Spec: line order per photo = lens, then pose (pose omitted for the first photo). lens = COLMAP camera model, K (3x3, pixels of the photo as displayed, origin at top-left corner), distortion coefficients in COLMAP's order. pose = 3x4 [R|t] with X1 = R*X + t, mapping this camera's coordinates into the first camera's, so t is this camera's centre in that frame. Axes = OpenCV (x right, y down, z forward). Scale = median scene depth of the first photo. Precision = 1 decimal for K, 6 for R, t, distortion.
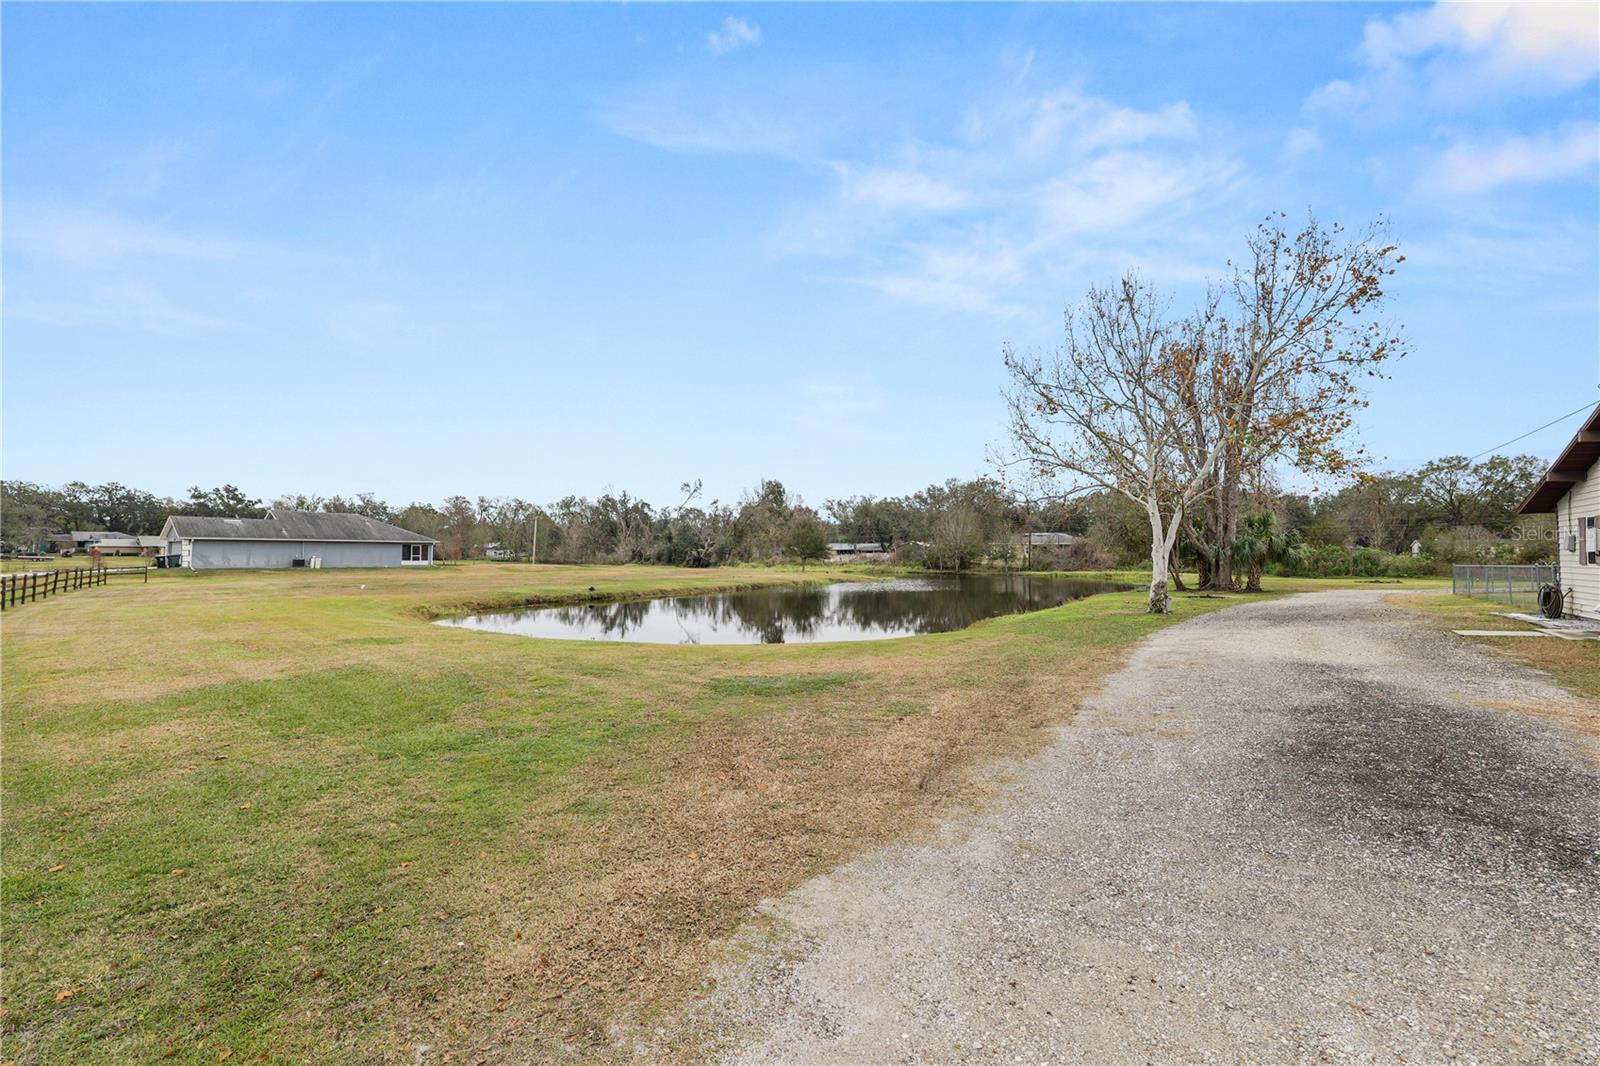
lens RADIAL K [[651.5, 0, 801.7], [0, 651.5, 527.9], [0, 0, 1]] dist [-0.010282, 0.000358]
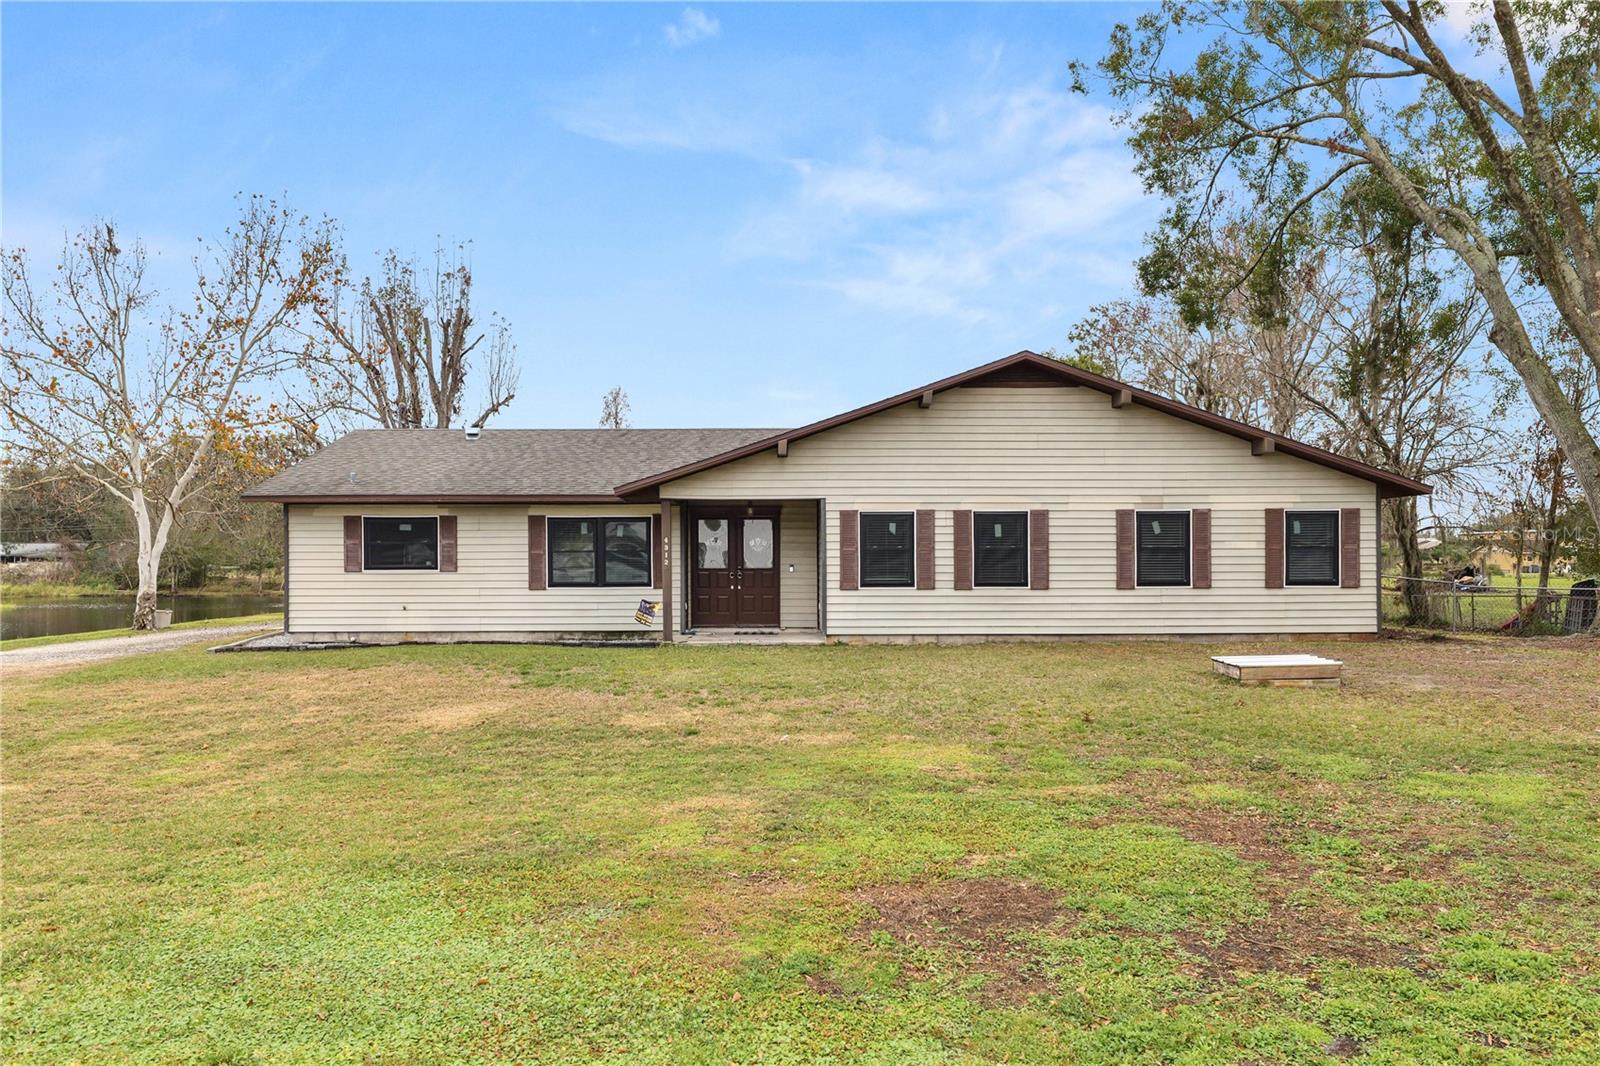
lens RADIAL K [[1140.0, 0, 803.7], [0, 1140.0, 564.5], [0, 0, 1]] dist [0.002344, -0.001690]
pose [[0.799053, -0.008742, 0.601197, 0.059168], [-0.016919, 0.999171, 0.037016, -0.004304], [-0.601022, -0.039750, 0.798243, -0.123894]]
